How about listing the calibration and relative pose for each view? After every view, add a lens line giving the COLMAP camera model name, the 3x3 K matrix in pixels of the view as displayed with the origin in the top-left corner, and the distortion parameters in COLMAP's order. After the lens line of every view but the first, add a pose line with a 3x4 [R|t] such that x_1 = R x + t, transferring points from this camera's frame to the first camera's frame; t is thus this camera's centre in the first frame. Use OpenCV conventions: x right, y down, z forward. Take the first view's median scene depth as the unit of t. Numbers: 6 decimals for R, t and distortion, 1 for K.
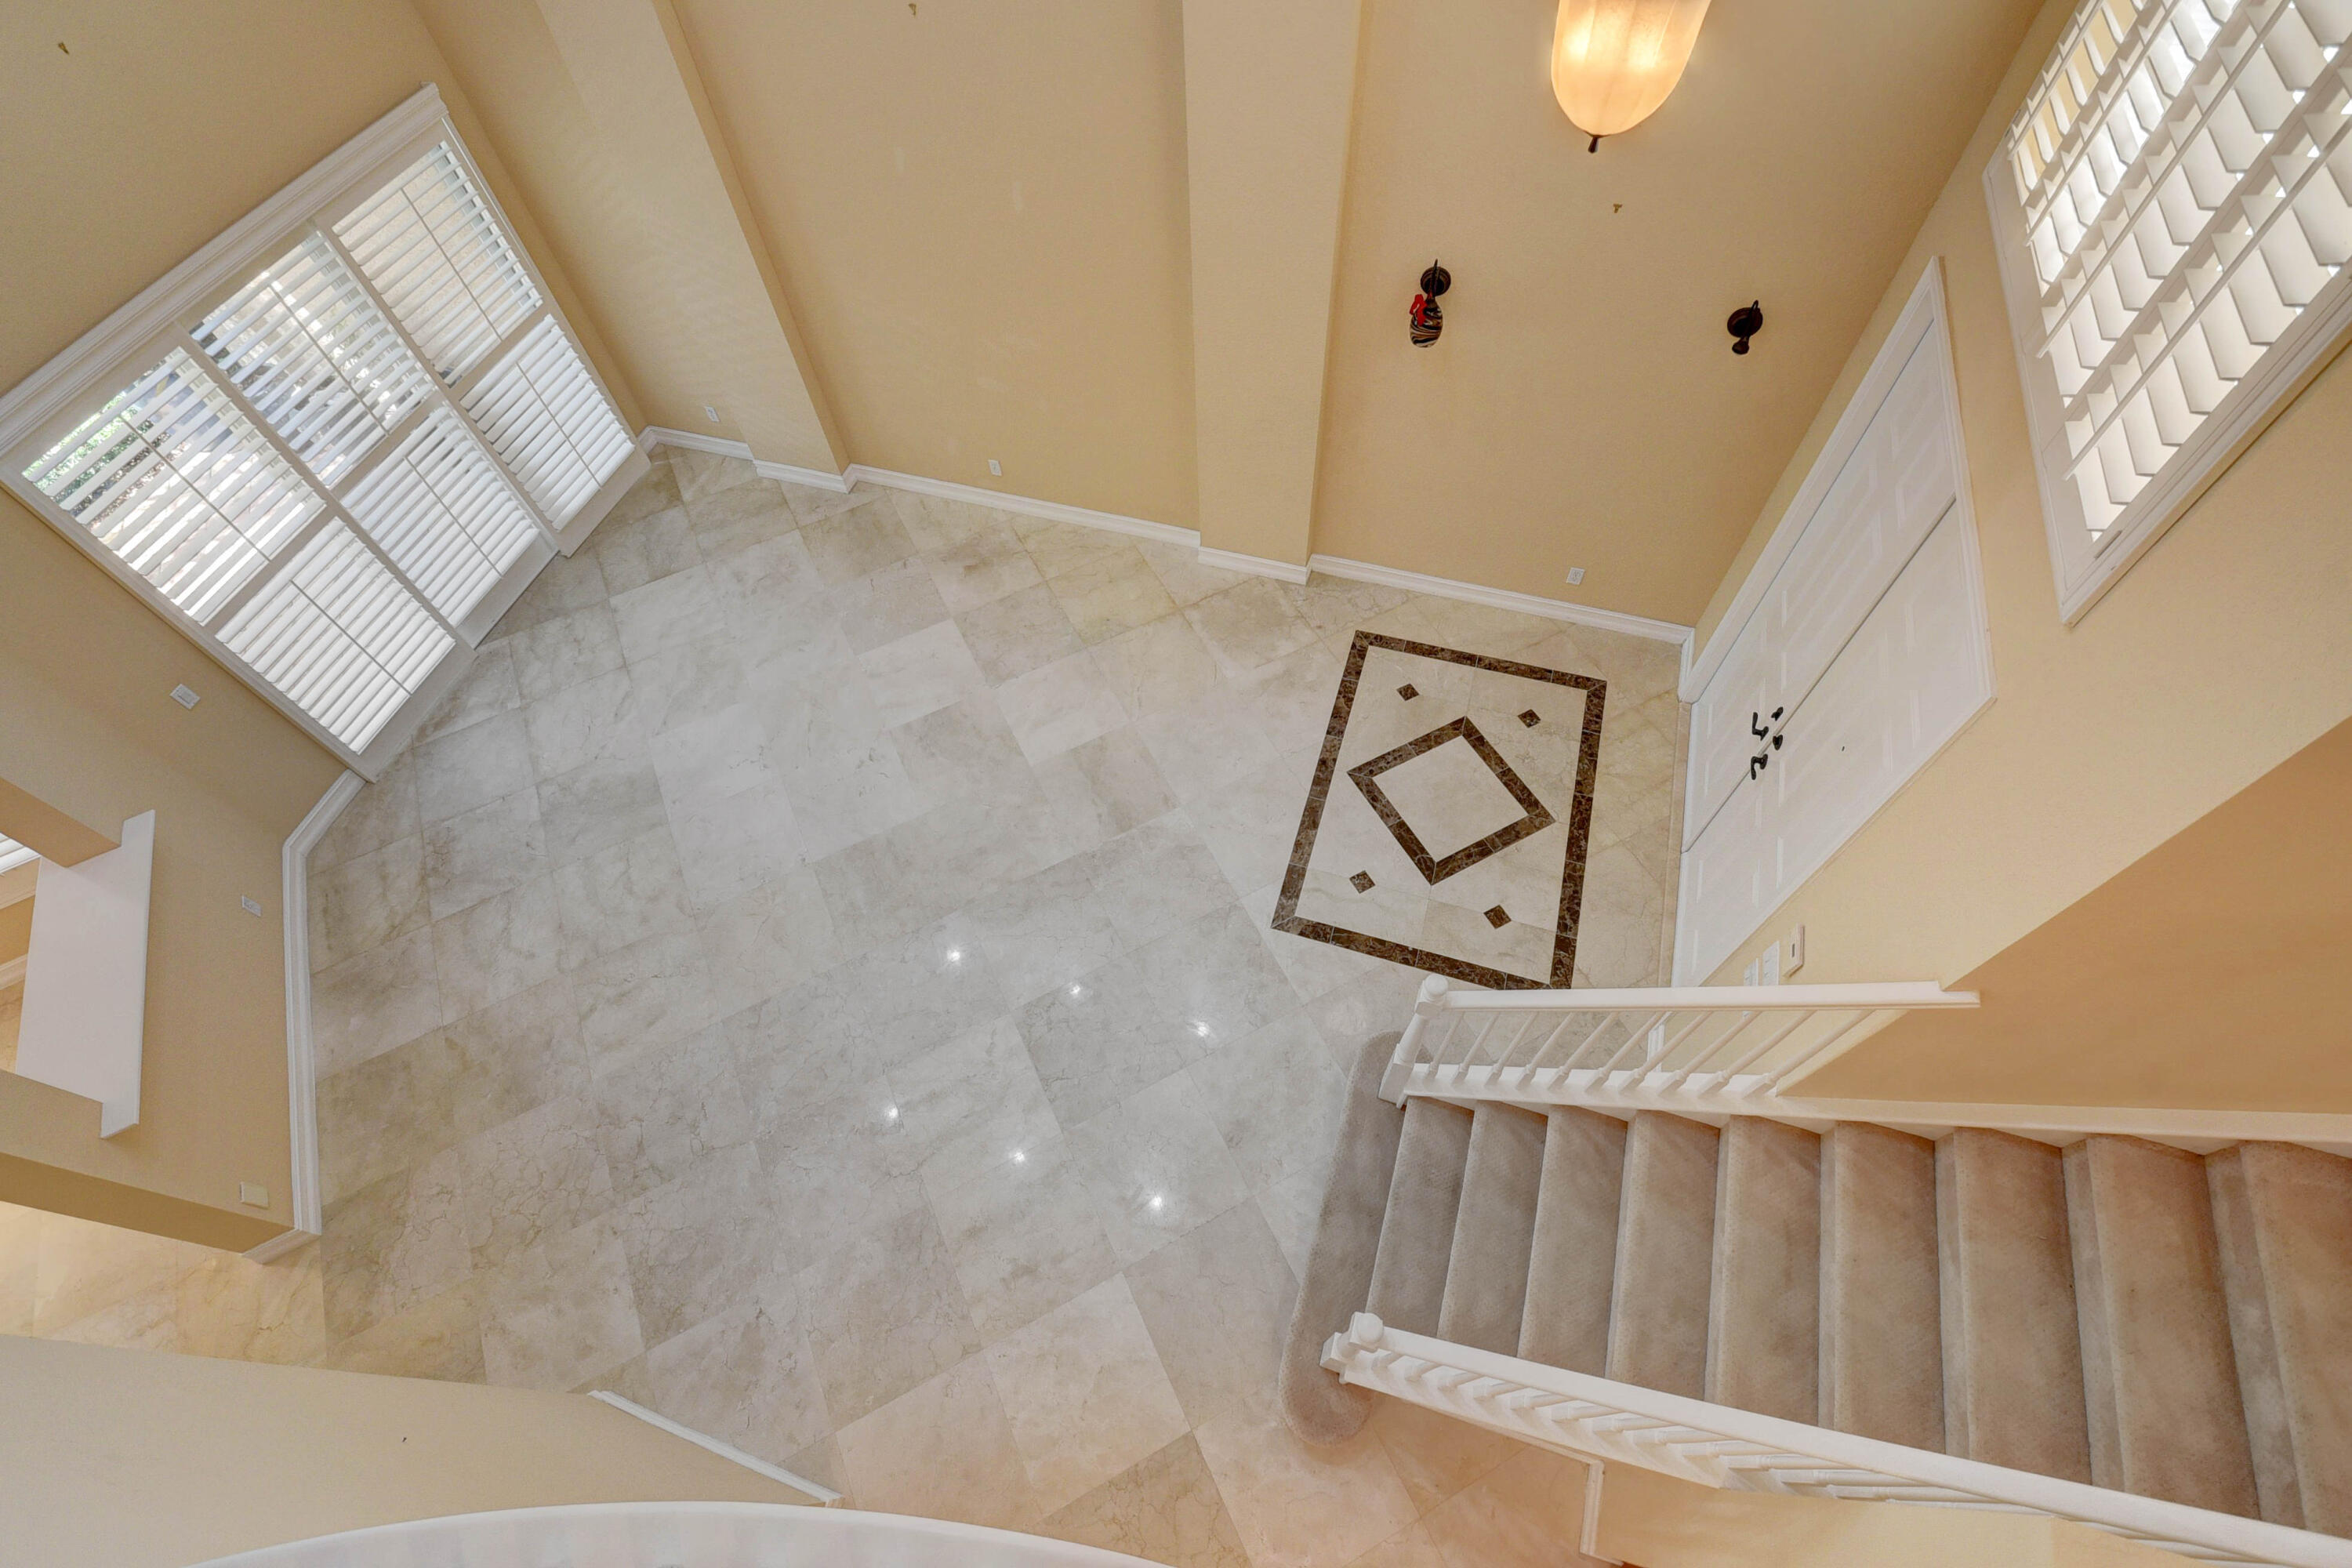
lens RADIAL K [[1035.0, 0, 1168.5], [0, 1035.0, 770.8], [0, 0, 1]] dist [-0.001285, -0.014693]
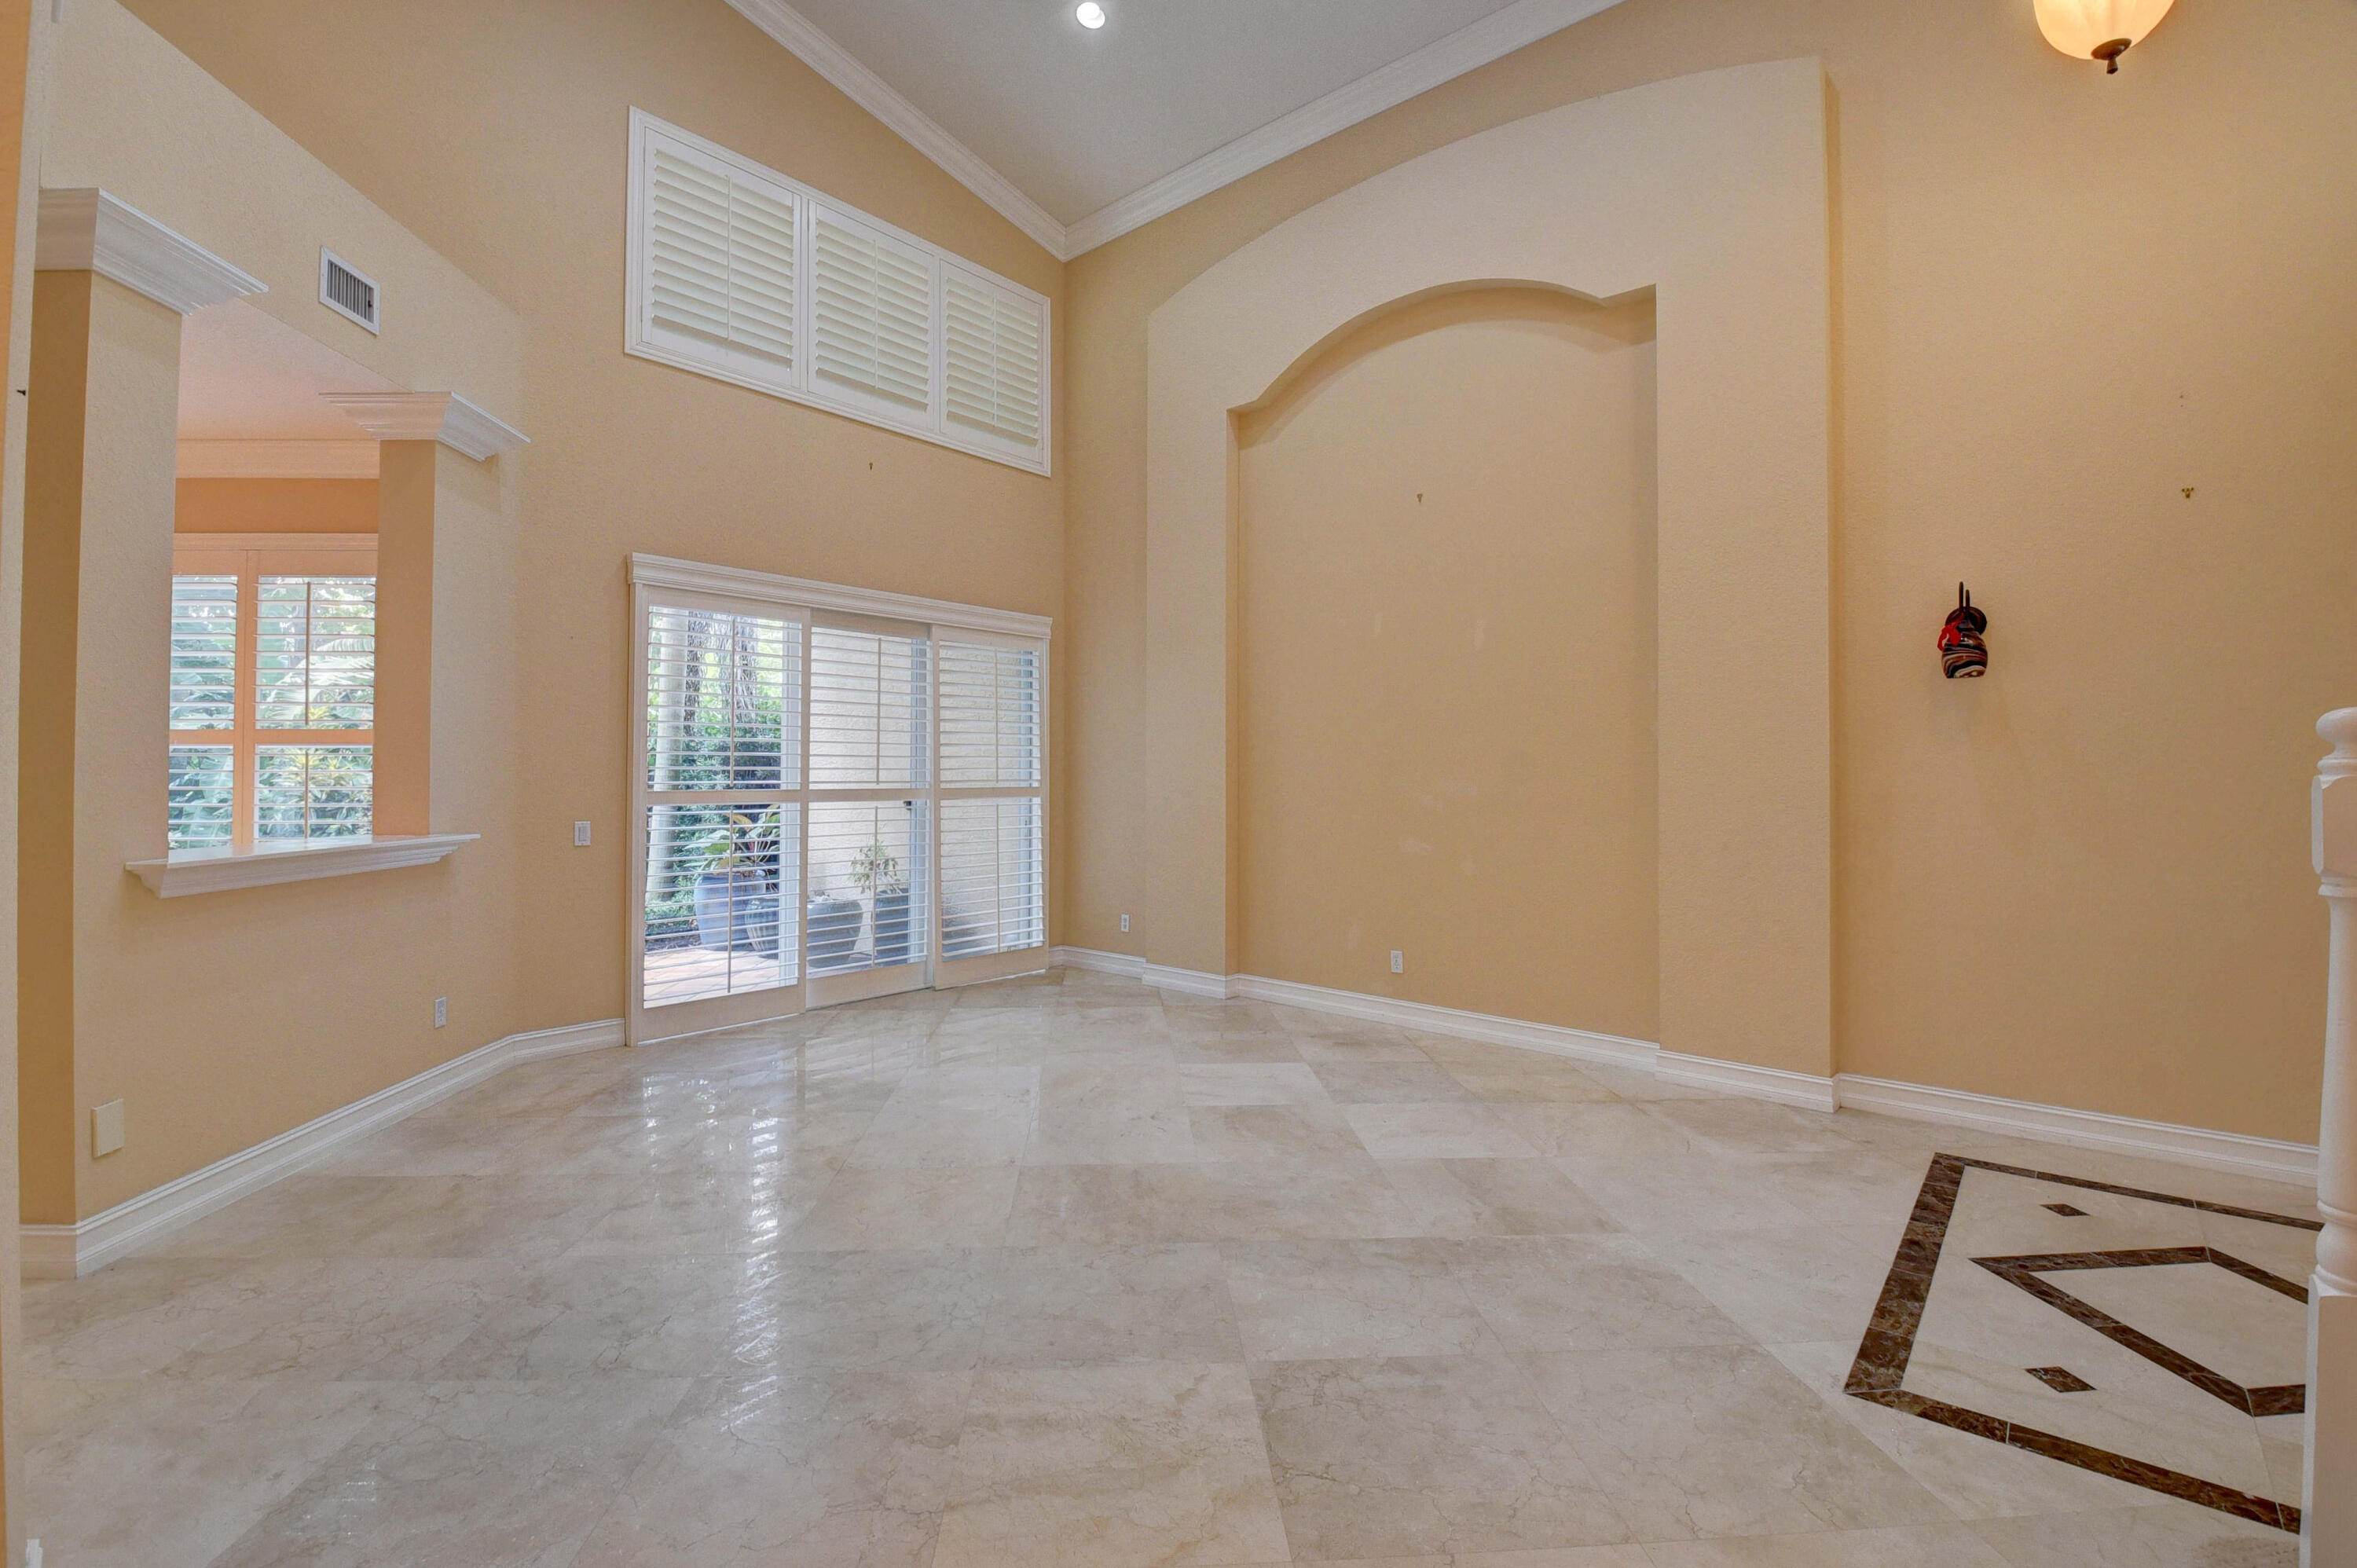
lens RADIAL K [[1037.1, 0, 1160.3], [0, 1037.1, 744.7], [0, 0, 1]] dist [-0.001285, -0.014693]
pose [[0.912404, 0.045021, -0.406806, -0.003601], [-0.368583, 0.522510, -0.768850, 0.421354], [0.177946, 0.851444, 0.493334, 0.448324]]
